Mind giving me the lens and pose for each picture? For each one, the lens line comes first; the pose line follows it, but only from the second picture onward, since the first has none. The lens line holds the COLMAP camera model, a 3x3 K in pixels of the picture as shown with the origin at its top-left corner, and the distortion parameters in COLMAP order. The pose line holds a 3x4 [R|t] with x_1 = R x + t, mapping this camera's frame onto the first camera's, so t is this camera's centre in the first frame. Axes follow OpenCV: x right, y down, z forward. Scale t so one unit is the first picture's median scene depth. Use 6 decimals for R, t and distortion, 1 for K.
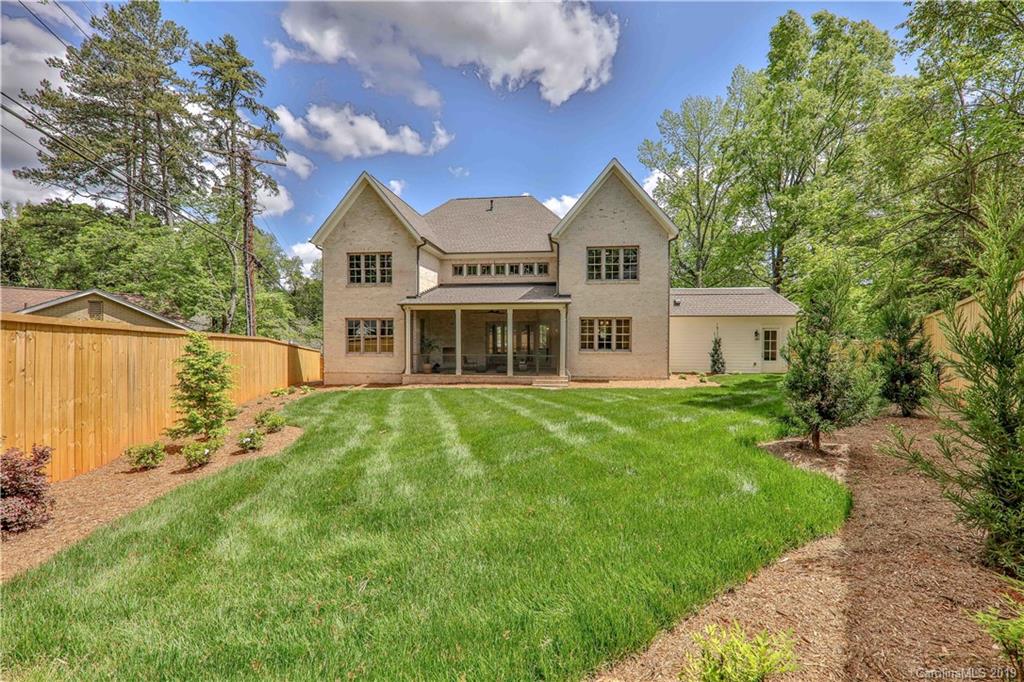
lens RADIAL K [[410.8, 0, 512.0], [0, 410.8, 341.0], [0, 0, 1]] dist [0.001010, -0.000417]
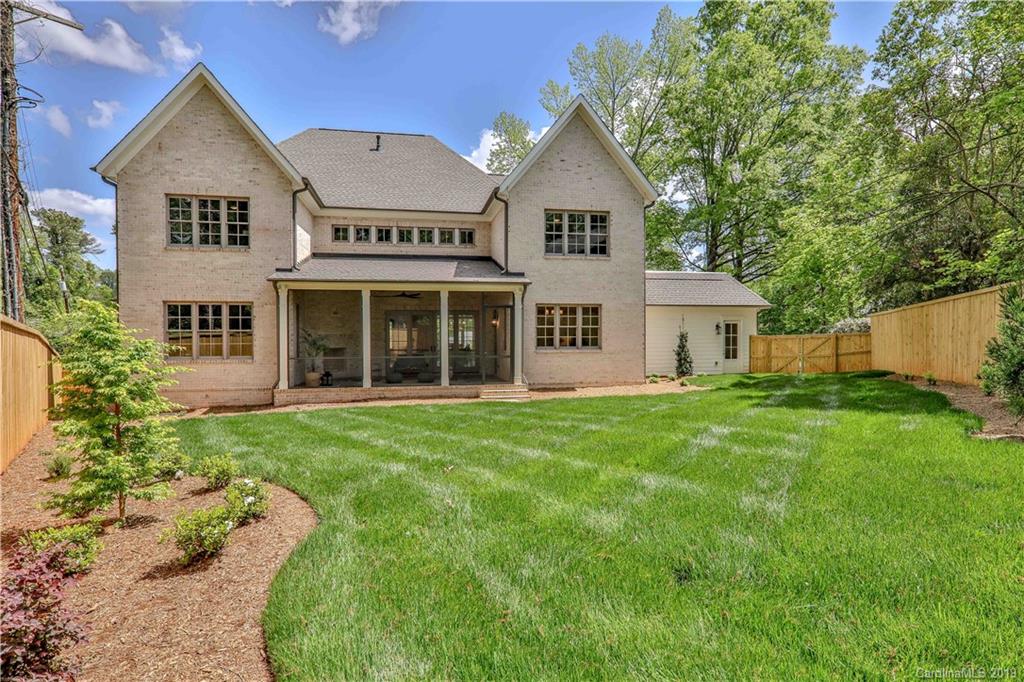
lens RADIAL K [[554.0, 0, 512.0], [0, 554.0, 341.0], [0, 0, 1]] dist [0.009826, -0.000029]
pose [[0.951269, -0.008847, 0.308234, -0.177410], [0.010789, 0.999931, -0.004594, 0.013051], [-0.308172, 0.007695, 0.951300, 0.064930]]
